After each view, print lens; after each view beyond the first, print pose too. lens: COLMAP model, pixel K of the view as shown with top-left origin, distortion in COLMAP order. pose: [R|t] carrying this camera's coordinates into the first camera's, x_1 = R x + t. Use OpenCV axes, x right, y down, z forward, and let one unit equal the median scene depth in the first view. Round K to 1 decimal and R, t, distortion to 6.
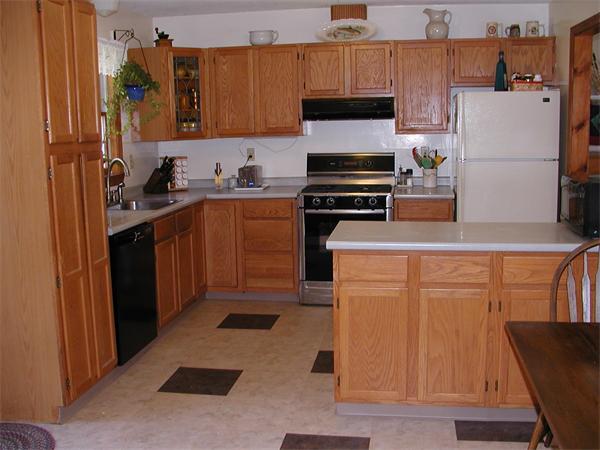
lens RADIAL K [[687.0, 0, 300.0], [0, 687.0, 225.0], [0, 0, 1]] dist [-0.218091, 0.322471]
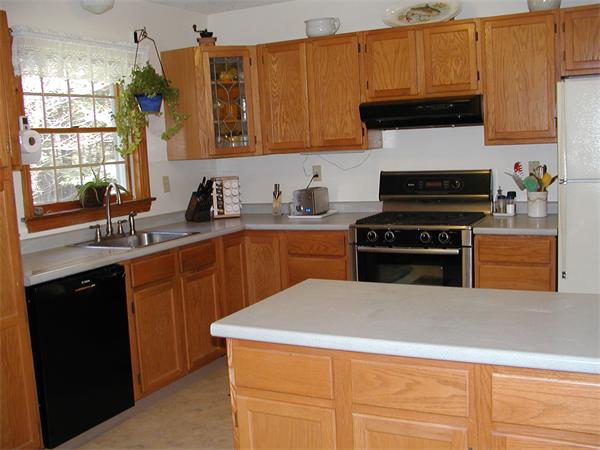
lens RADIAL K [[687.0, 0, 300.0], [0, 687.0, 225.0], [0, 0, 1]] dist [-0.218091, 0.322471]
pose [[0.950053, 0.011074, -0.311891, 0.176545], [-0.015317, 0.999820, -0.011159, -0.035056], [0.311711, 0.015379, 0.950052, 0.241030]]
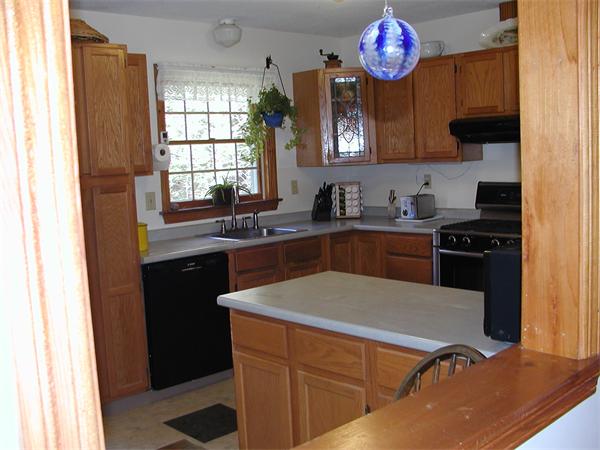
lens RADIAL K [[687.0, 0, 300.0], [0, 687.0, 225.0], [0, 0, 1]] dist [-0.218091, 0.322471]
pose [[0.795400, 0.052165, -0.603835, 0.362549], [-0.061646, 0.998085, 0.005020, -0.043789], [0.602941, 0.033231, 0.797093, 0.209118]]
